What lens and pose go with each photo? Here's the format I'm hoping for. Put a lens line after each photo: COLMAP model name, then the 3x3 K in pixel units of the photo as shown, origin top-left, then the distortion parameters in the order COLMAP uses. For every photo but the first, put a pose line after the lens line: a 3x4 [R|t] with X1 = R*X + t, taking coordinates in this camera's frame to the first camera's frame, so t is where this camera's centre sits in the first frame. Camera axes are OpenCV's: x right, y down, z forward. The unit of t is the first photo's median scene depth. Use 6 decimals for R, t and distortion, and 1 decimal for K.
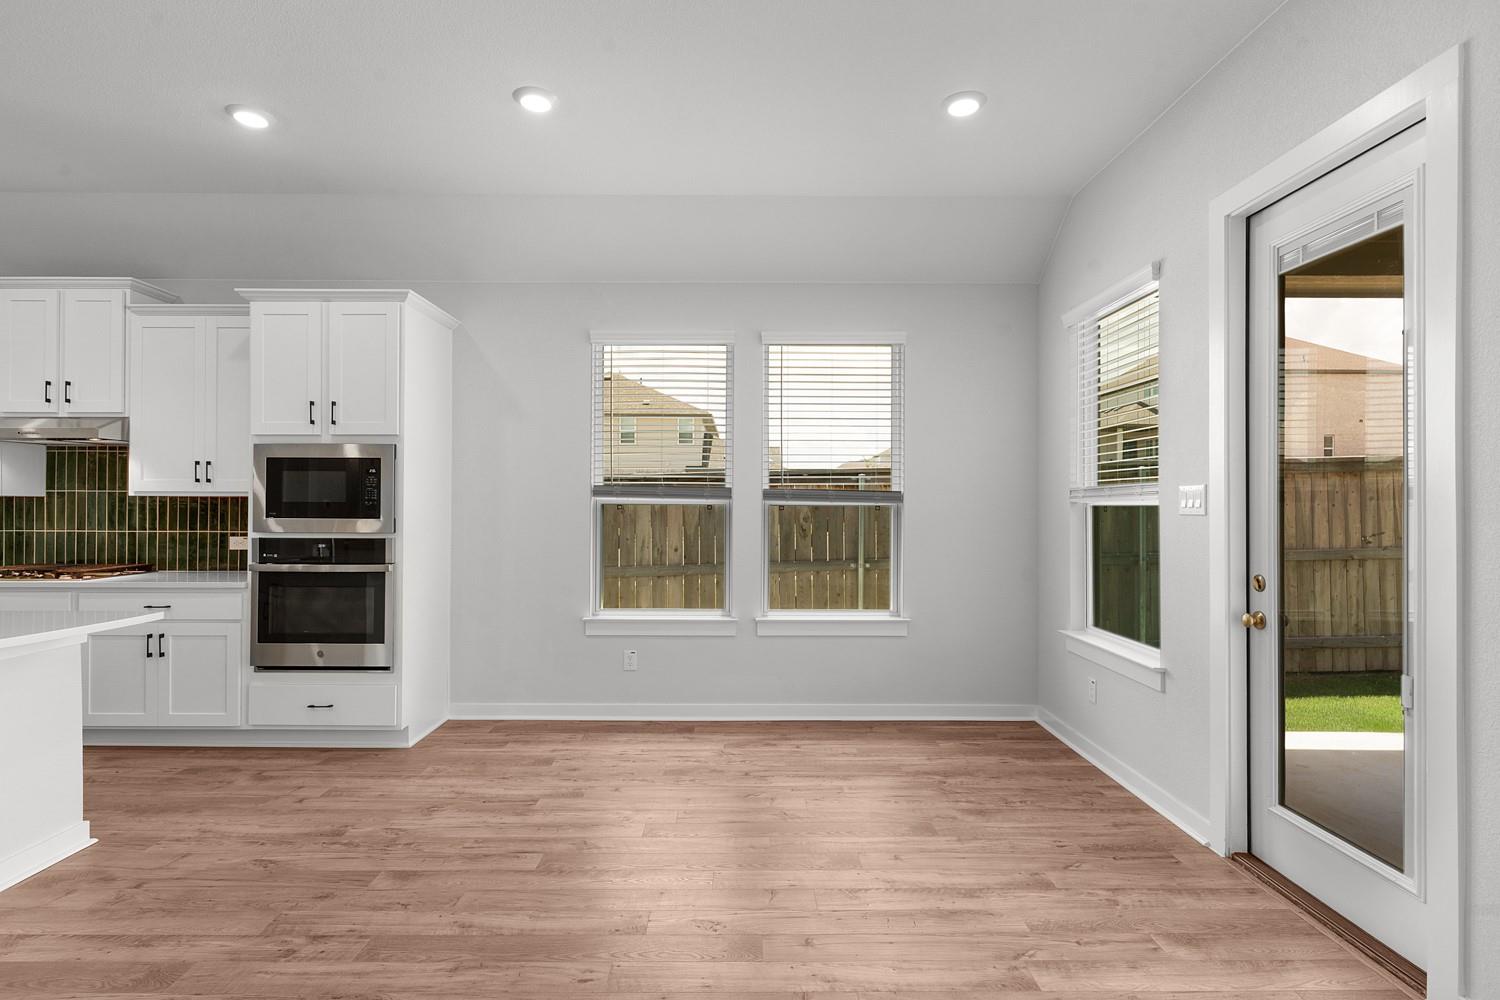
lens RADIAL K [[735.4, 0, 750.6], [0, 735.4, 499.1], [0, 0, 1]] dist [0.001030, -0.000841]
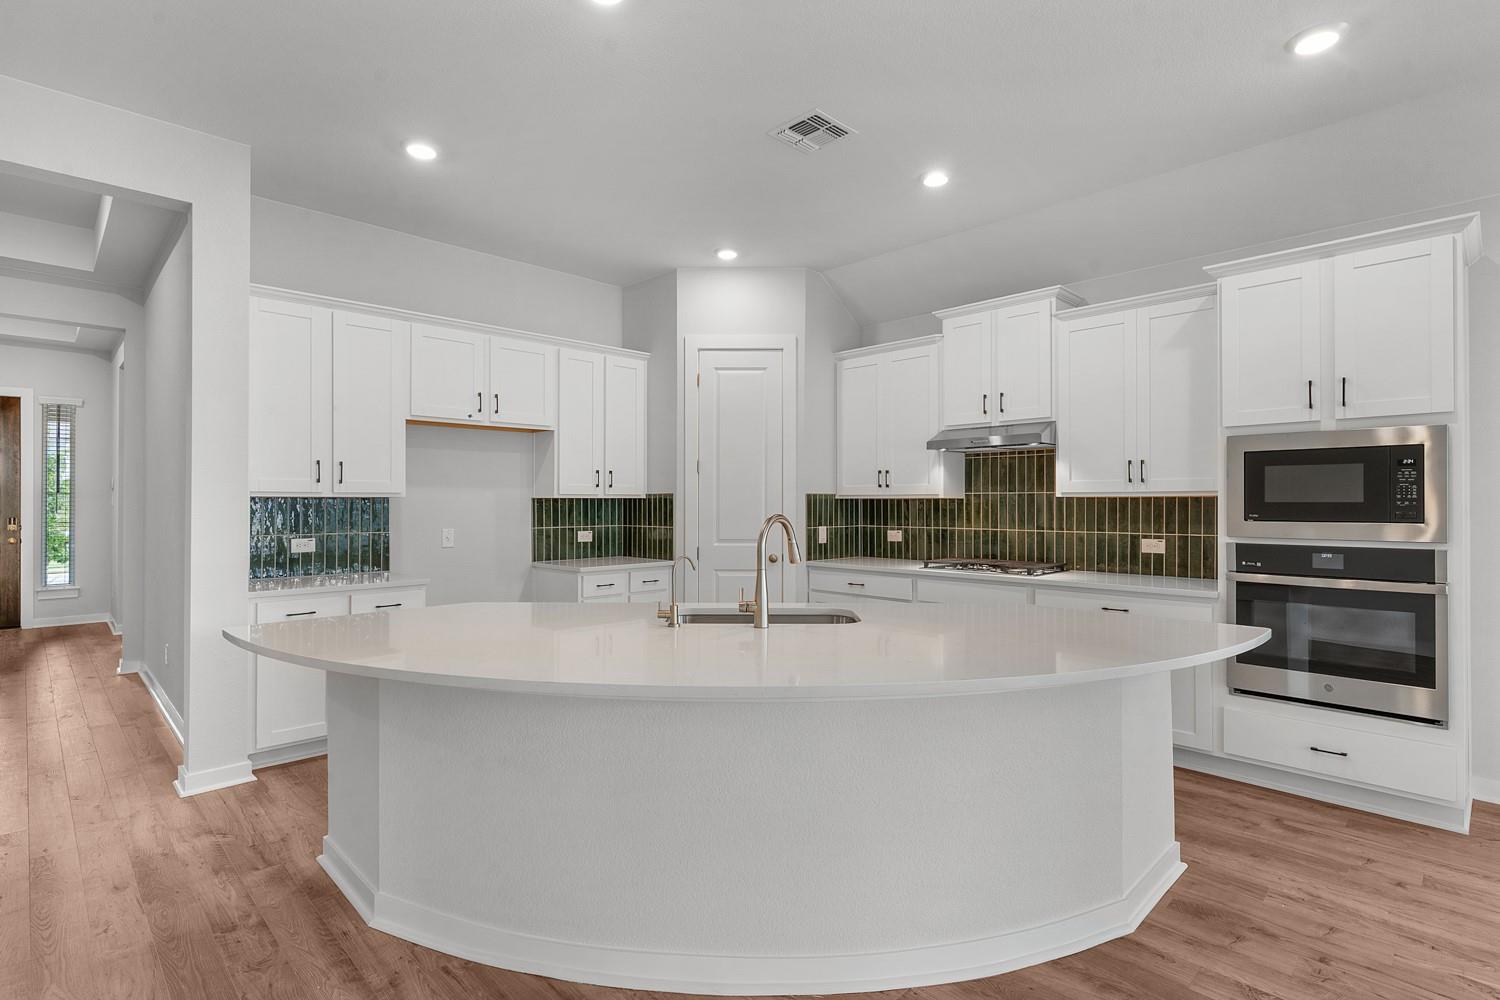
lens RADIAL K [[735.4, 0, 748.5], [0, 735.4, 496.9], [0, 0, 1]] dist [0.001030, -0.000841]
pose [[0.691804, -0.007634, -0.722045, -0.423300], [0.003925, 0.999969, -0.006812, 0.001010], [0.722075, 0.001879, 0.691812, -0.031990]]
